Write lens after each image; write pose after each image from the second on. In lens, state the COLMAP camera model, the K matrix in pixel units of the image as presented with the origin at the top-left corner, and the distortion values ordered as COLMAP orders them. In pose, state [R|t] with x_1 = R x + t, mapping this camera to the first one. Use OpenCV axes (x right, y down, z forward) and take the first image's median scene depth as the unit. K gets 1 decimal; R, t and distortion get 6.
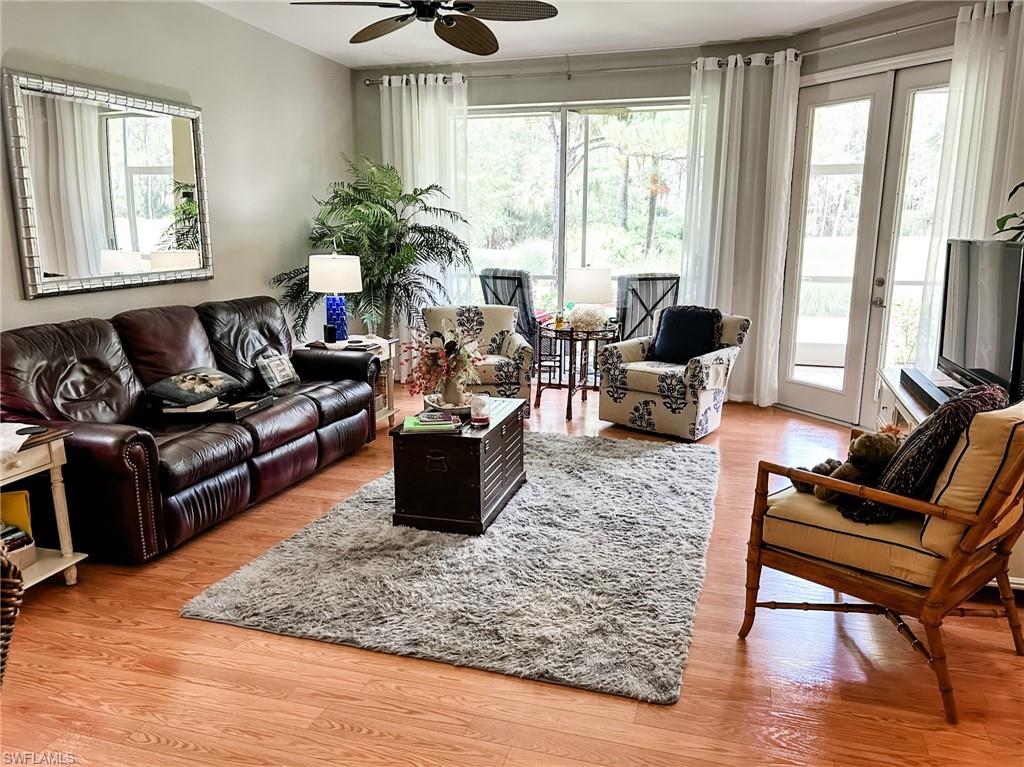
lens RADIAL K [[775.7, 0, 512.4], [0, 775.7, 389.1], [0, 0, 1]] dist [0.048430, -0.050158]
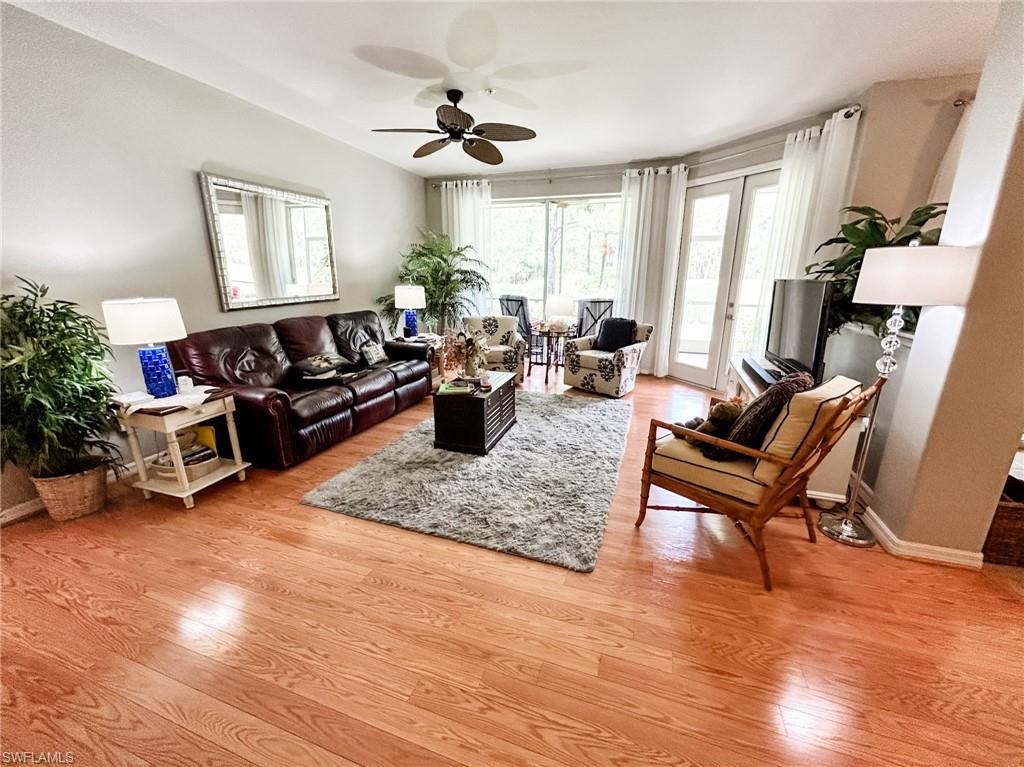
lens RADIAL K [[418.7, 0, 512.1], [0, 418.7, 384.9], [0, 0, 1]] dist [-0.002947, 0.001541]
pose [[0.999296, 0.013942, -0.034821, 0.042554], [-0.011951, 0.998317, 0.056745, -0.013941], [0.035553, -0.056289, 0.997781, 0.099779]]
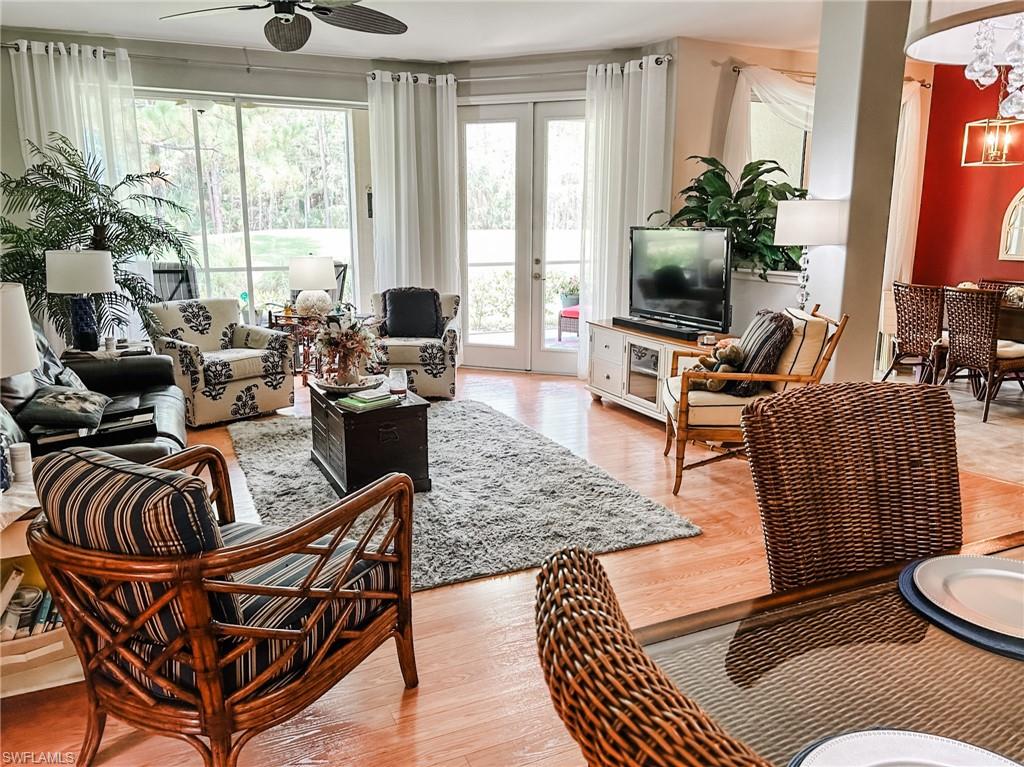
lens RADIAL K [[775.7, 0, 515.2], [0, 775.7, 378.4], [0, 0, 1]] dist [0.048430, -0.050158]
pose [[0.744547, -0.133324, 0.654121, -0.601415], [0.136715, 0.989538, 0.046075, -0.006493], [-0.653420, 0.055123, 0.754986, 0.049962]]
